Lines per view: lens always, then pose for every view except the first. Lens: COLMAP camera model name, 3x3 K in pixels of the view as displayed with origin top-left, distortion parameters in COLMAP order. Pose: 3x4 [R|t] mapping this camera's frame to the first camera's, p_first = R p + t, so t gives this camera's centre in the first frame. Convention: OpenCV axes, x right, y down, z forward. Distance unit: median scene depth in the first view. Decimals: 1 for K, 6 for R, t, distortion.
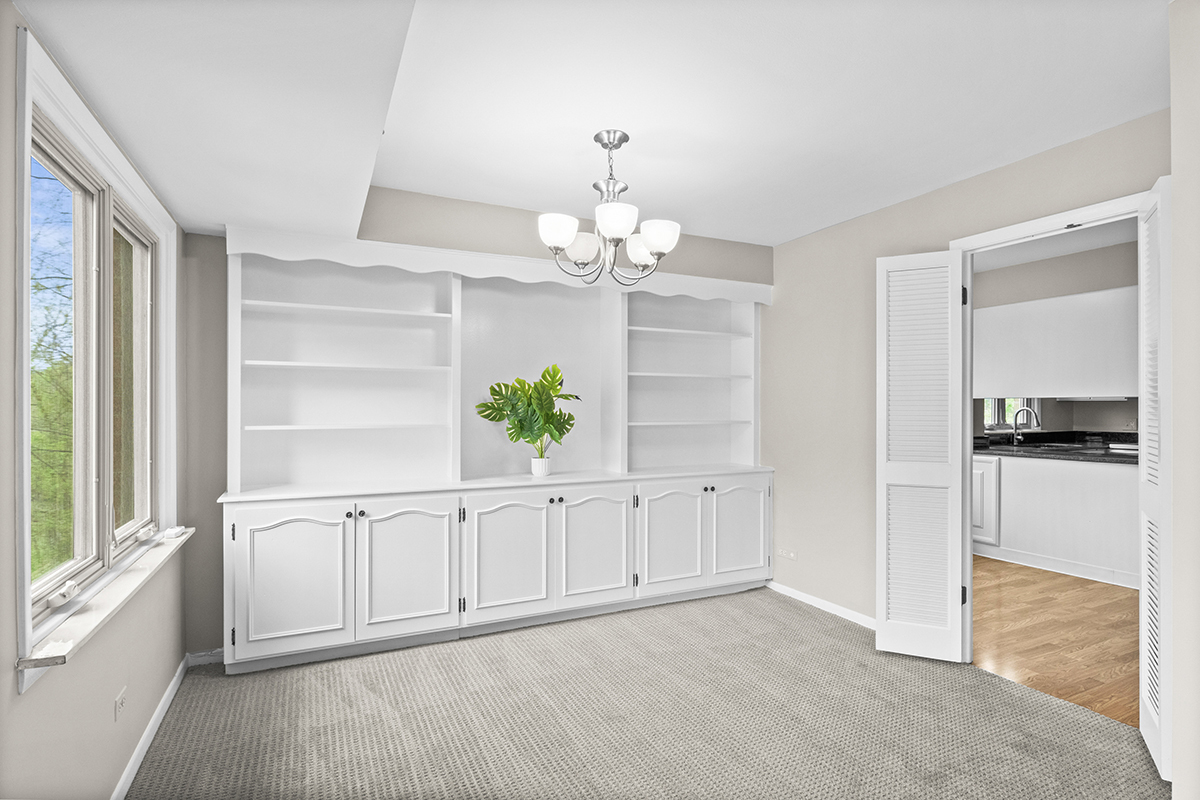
lens RADIAL K [[604.2, 0, 597.7], [0, 604.2, 399.6], [0, 0, 1]] dist [-0.003036, -0.002152]
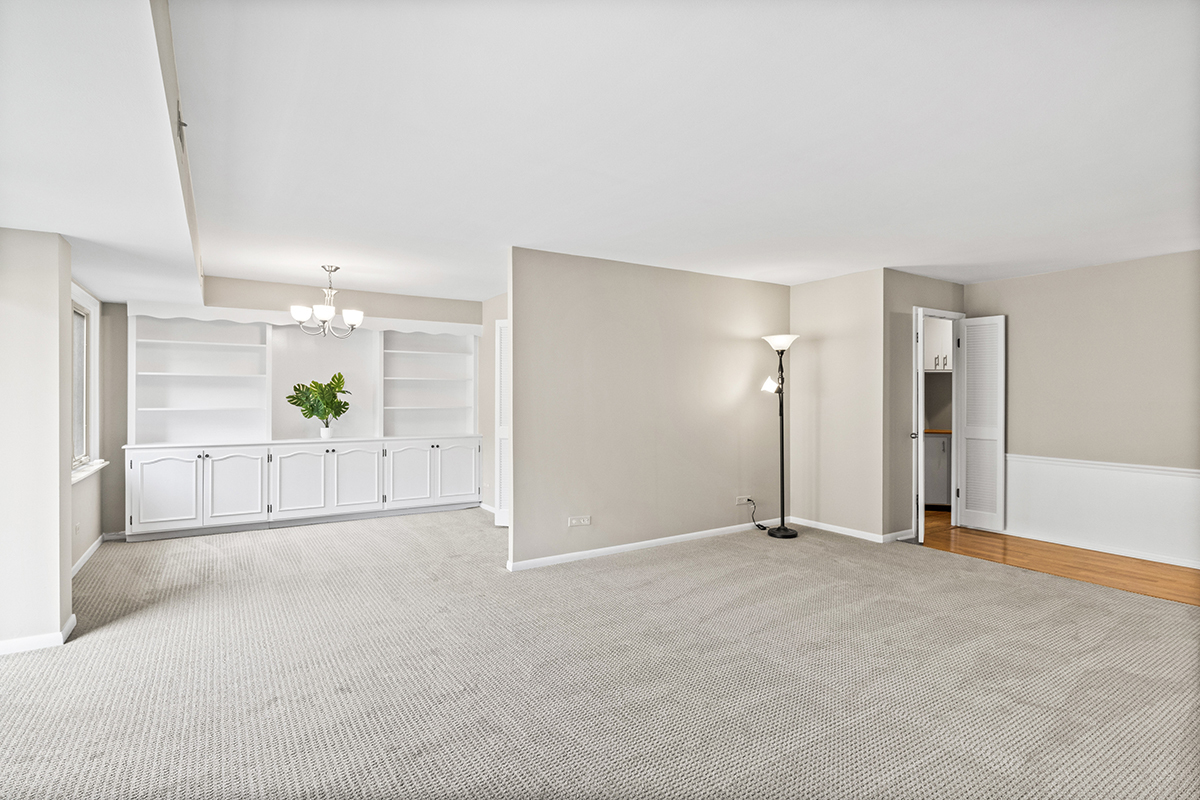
lens RADIAL K [[604.2, 0, 603.0], [0, 604.2, 391.6], [0, 0, 1]] dist [-0.003036, -0.002152]
pose [[0.992972, 0.002118, 0.118332, 0.542261], [-0.002126, 0.999998, -0.000055, -0.008067], [-0.118332, -0.000197, 0.992974, -0.888452]]
